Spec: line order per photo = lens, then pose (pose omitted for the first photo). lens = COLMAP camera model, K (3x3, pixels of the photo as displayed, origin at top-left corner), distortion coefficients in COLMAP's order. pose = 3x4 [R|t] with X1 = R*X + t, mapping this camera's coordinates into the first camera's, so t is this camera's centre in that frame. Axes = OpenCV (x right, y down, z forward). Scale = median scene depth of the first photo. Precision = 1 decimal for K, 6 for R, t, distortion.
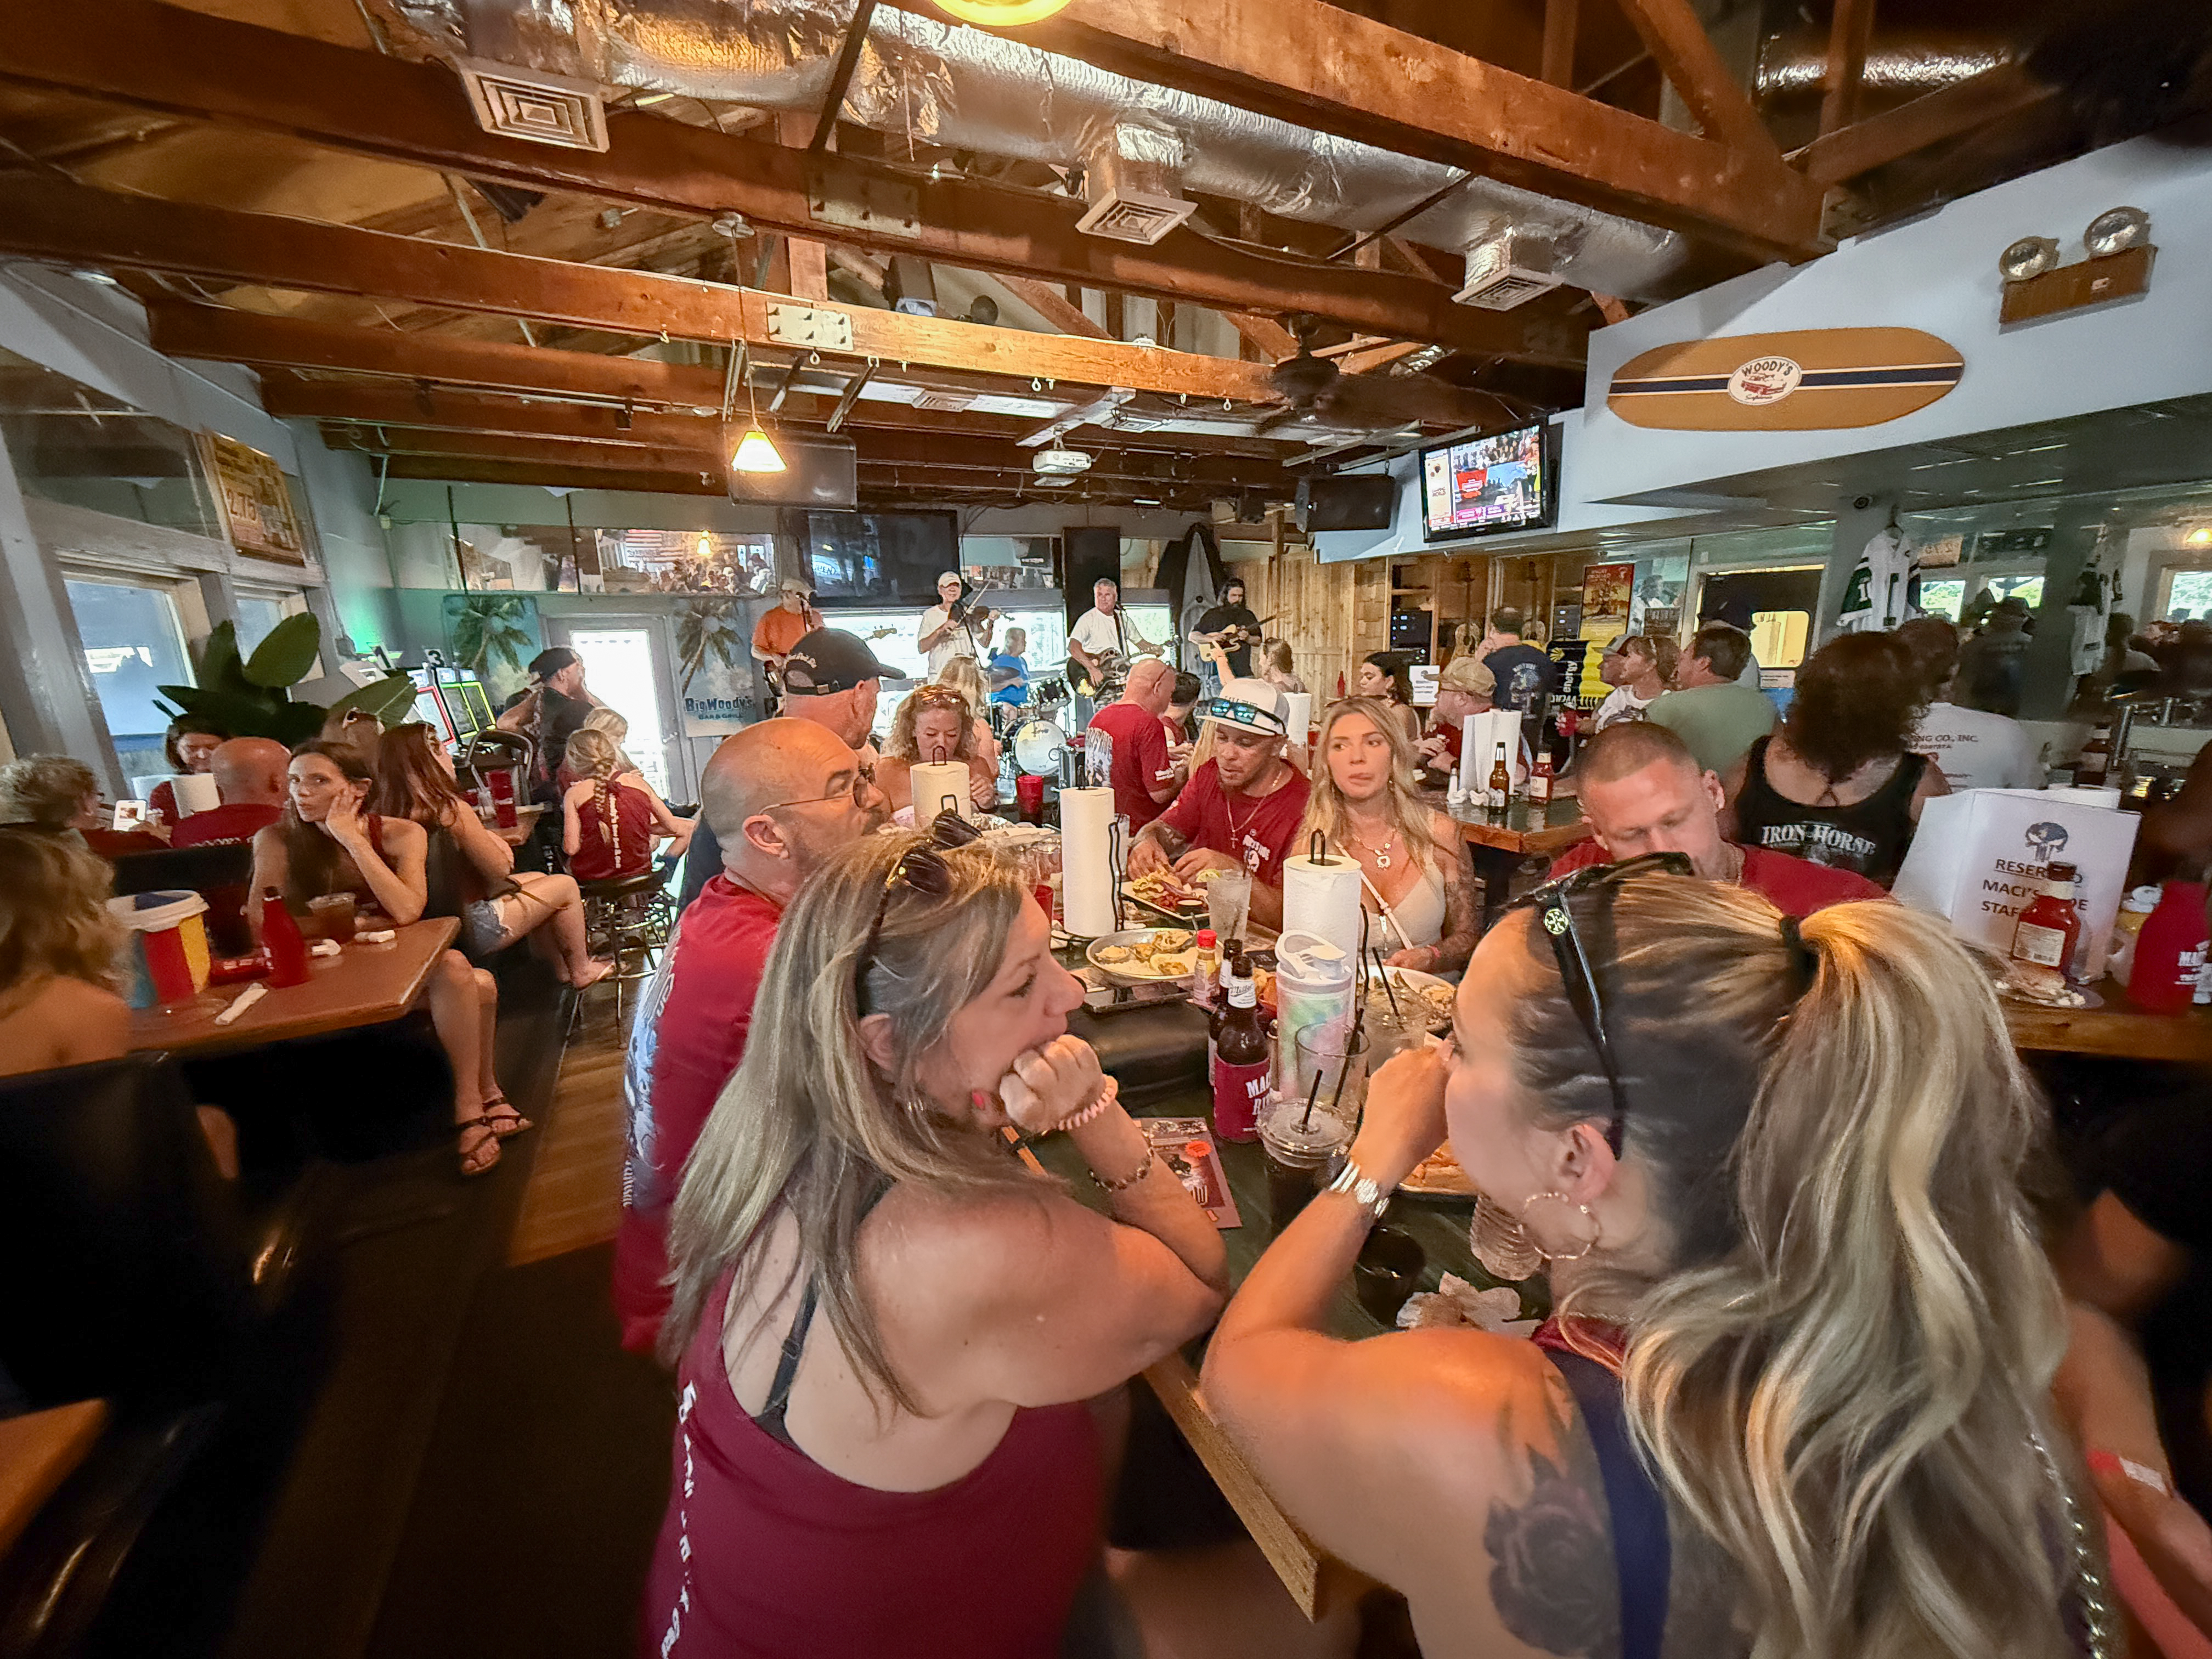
lens RADIAL K [[876.5, 0, 1106.0], [0, 876.5, 829.5], [0, 0, 1]] dist [0.004352, 0.000343]
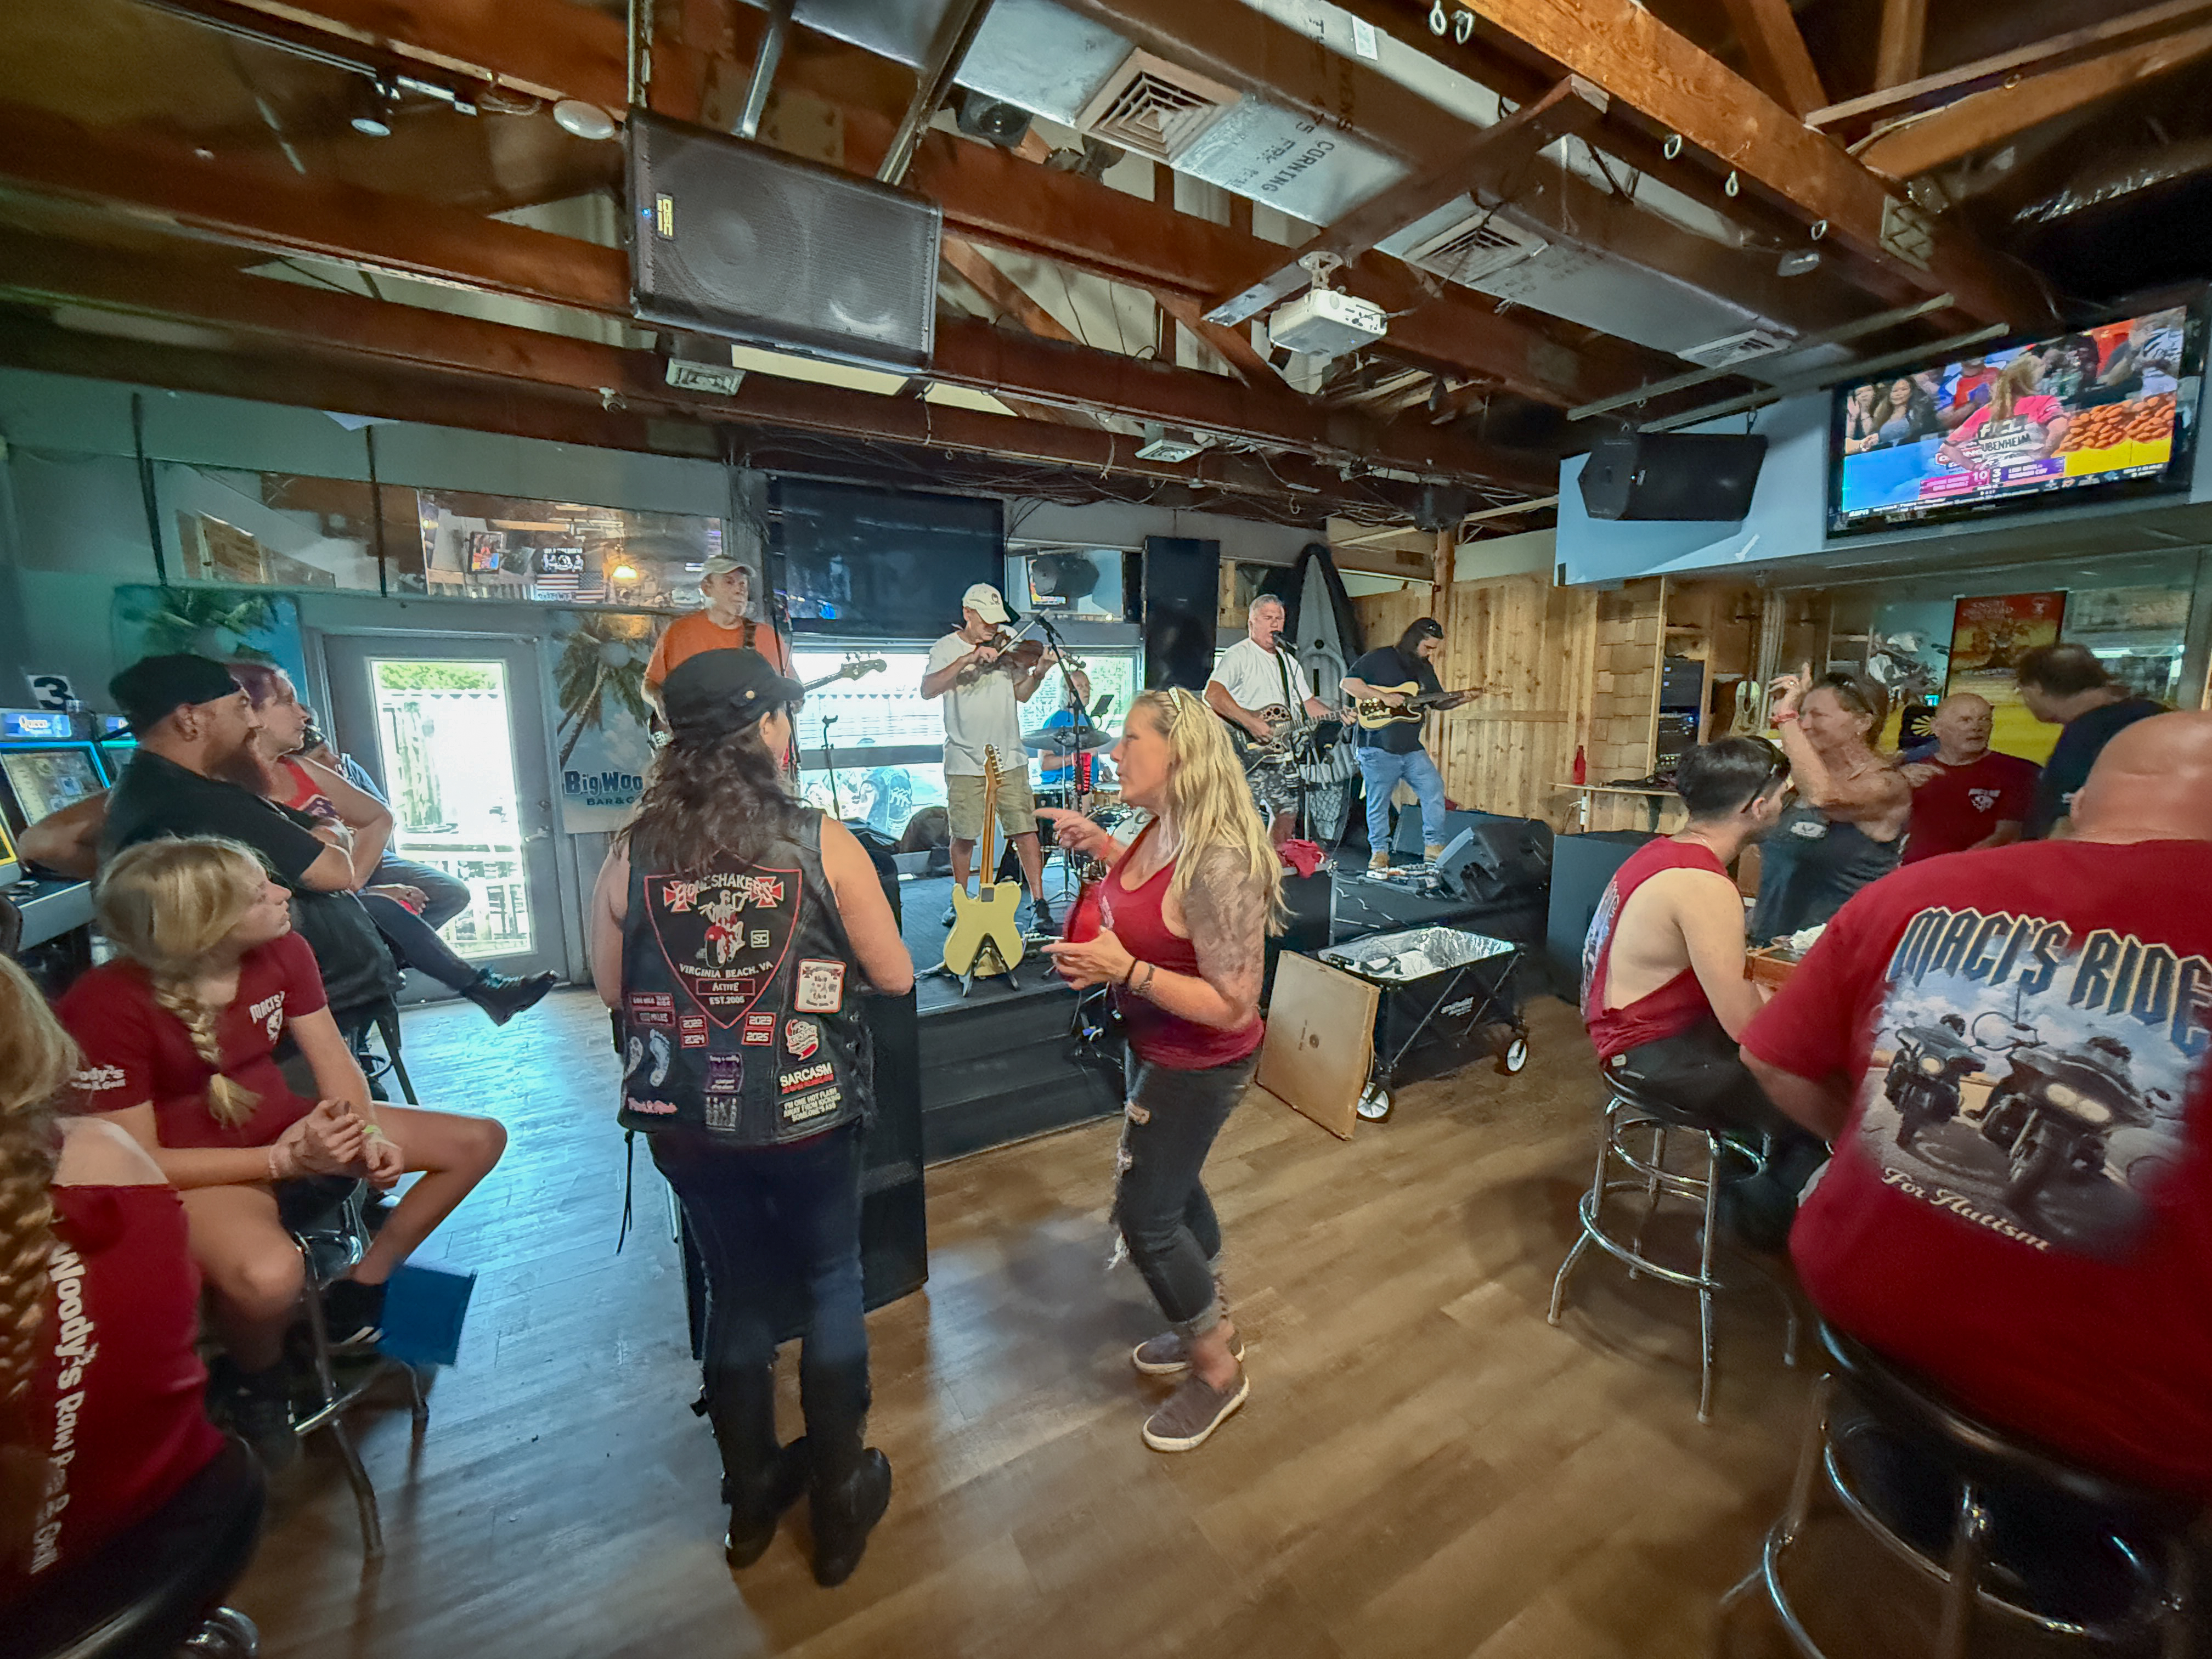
lens RADIAL K [[876.5, 0, 1106.0], [0, 876.5, 829.5], [0, 0, 1]] dist [0.004352, 0.000343]
pose [[0.997717, 0.010670, 0.066689, -0.140893], [-0.005335, 0.996807, -0.079664, -0.061618], [-0.067326, 0.079127, 0.994588, 0.363941]]
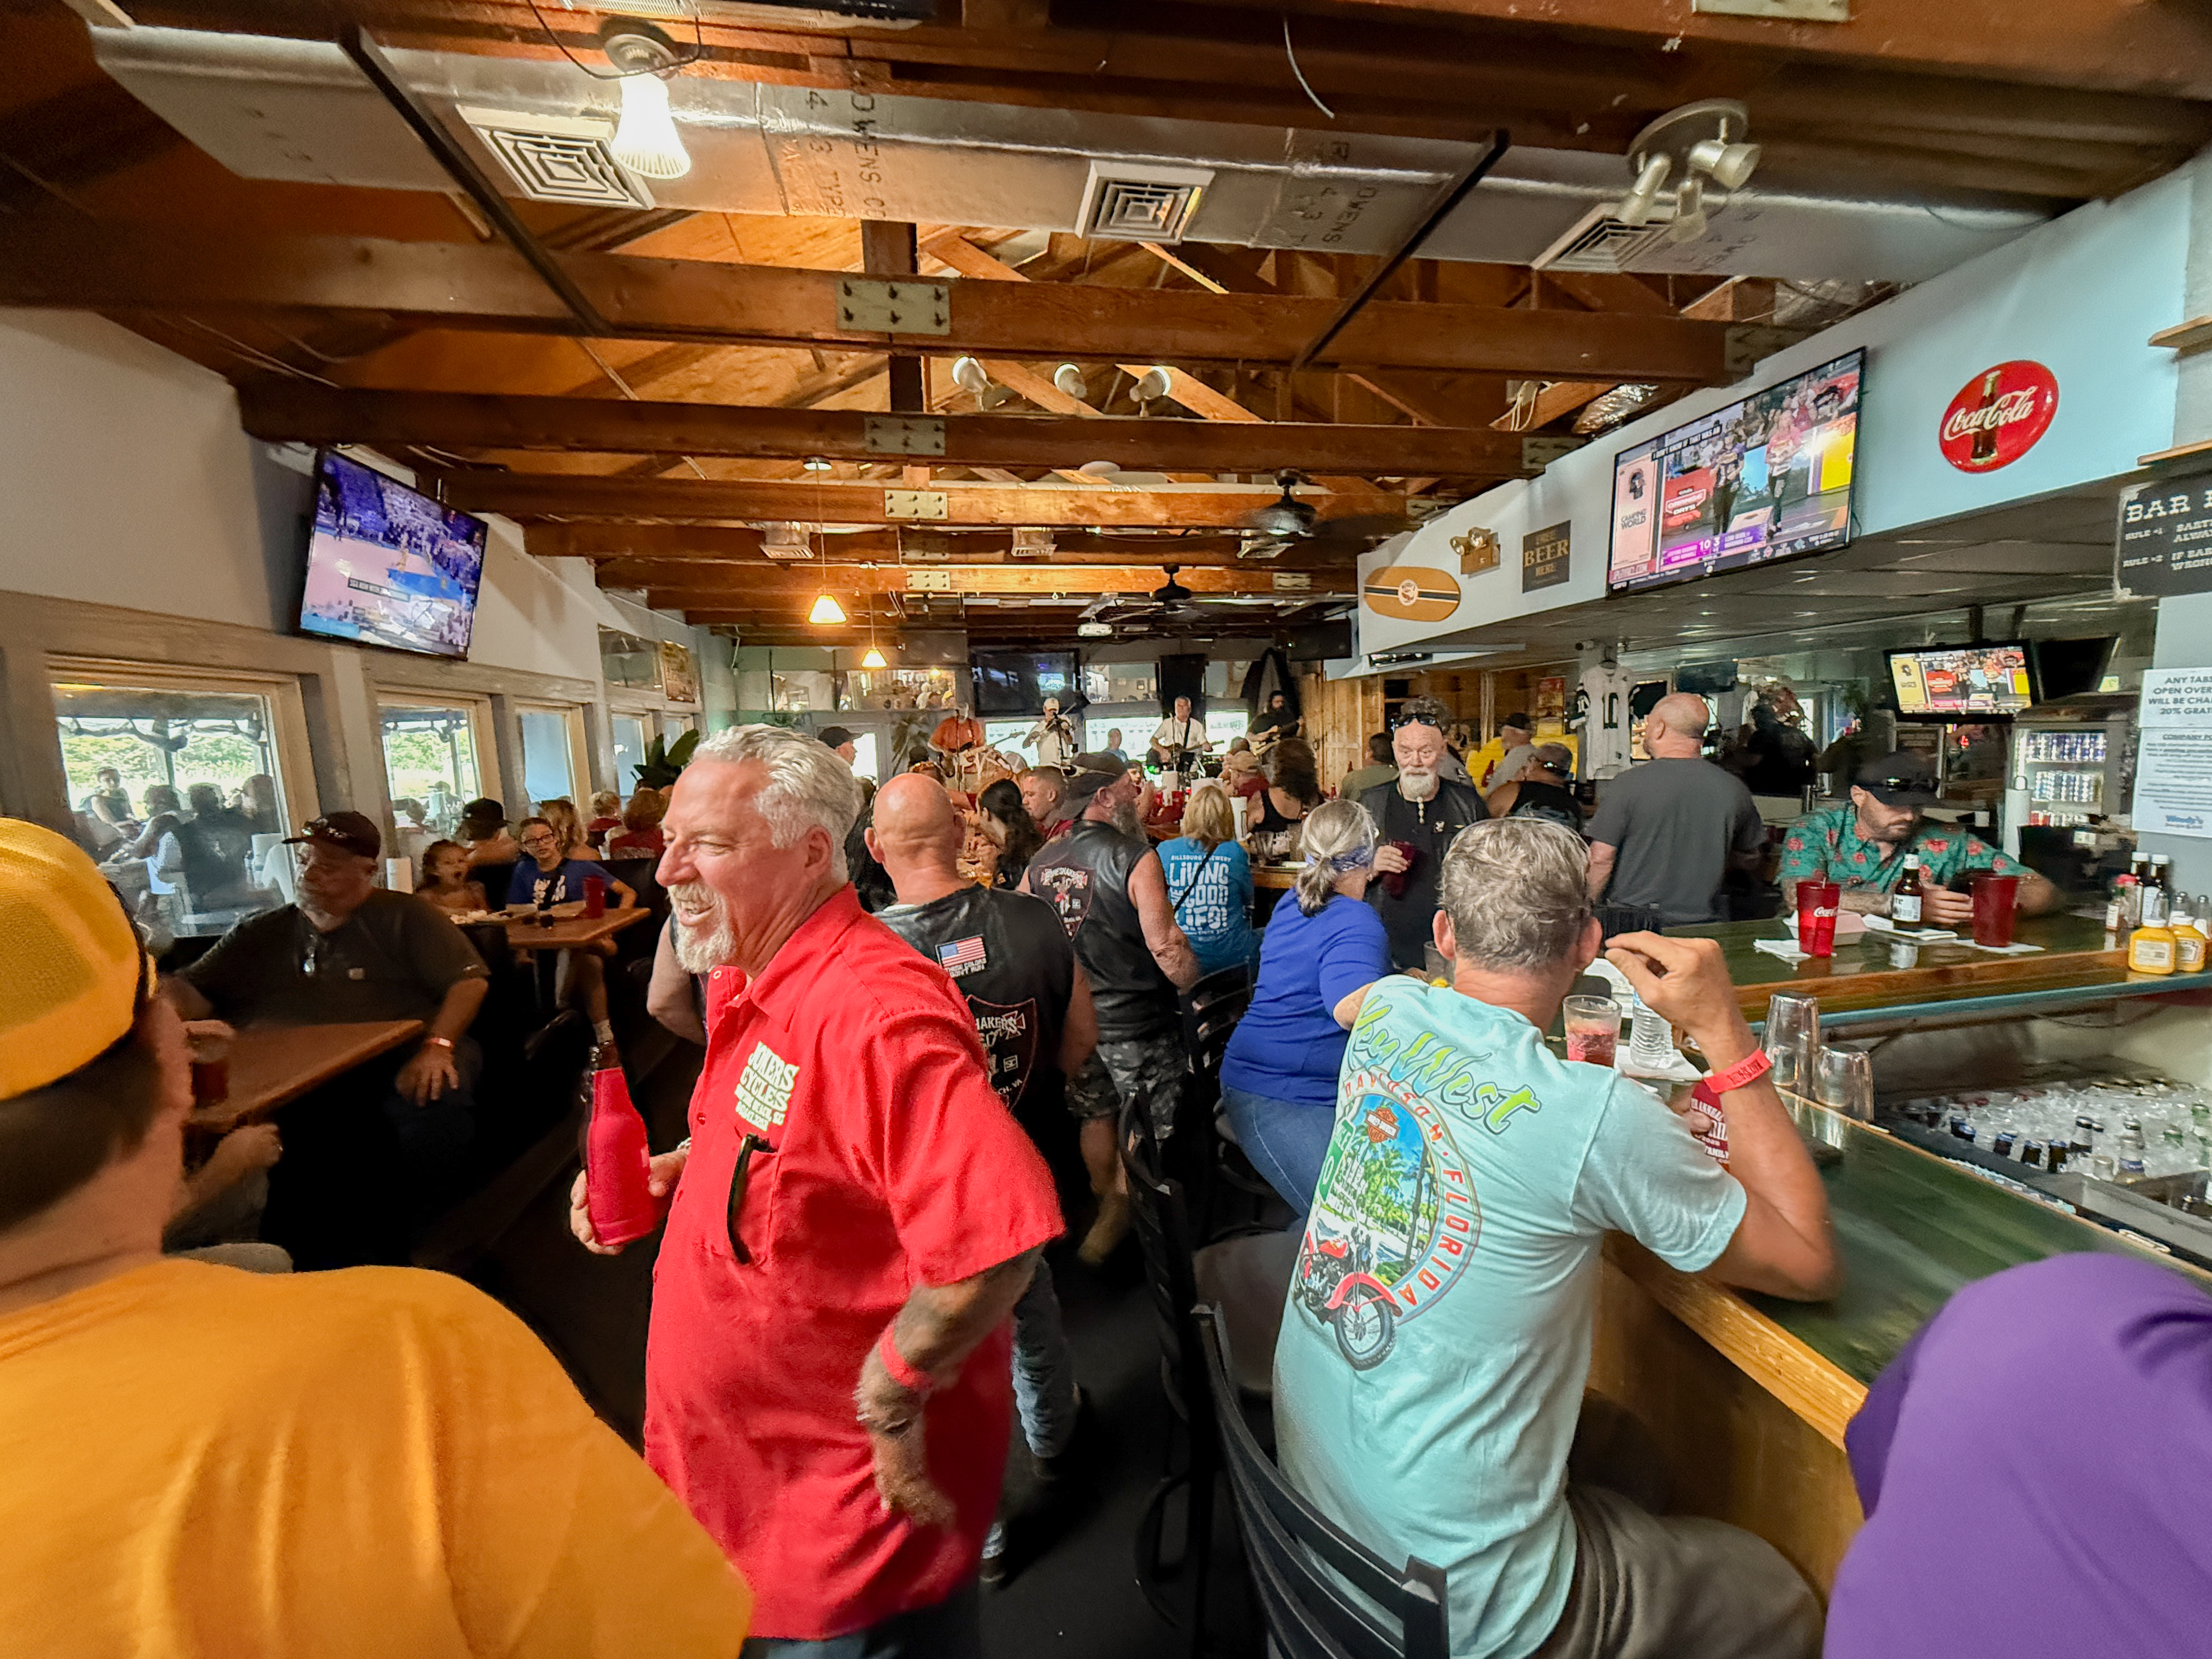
lens RADIAL K [[876.6, 0, 1106.0], [0, 876.6, 829.5], [0, 0, 1]] dist [0.004352, 0.000343]
pose [[0.961606, 0.023134, -0.273456, 0.281716], [-0.051565, 0.993924, -0.097245, 0.065590], [0.269544, 0.107612, 0.956956, -0.328458]]
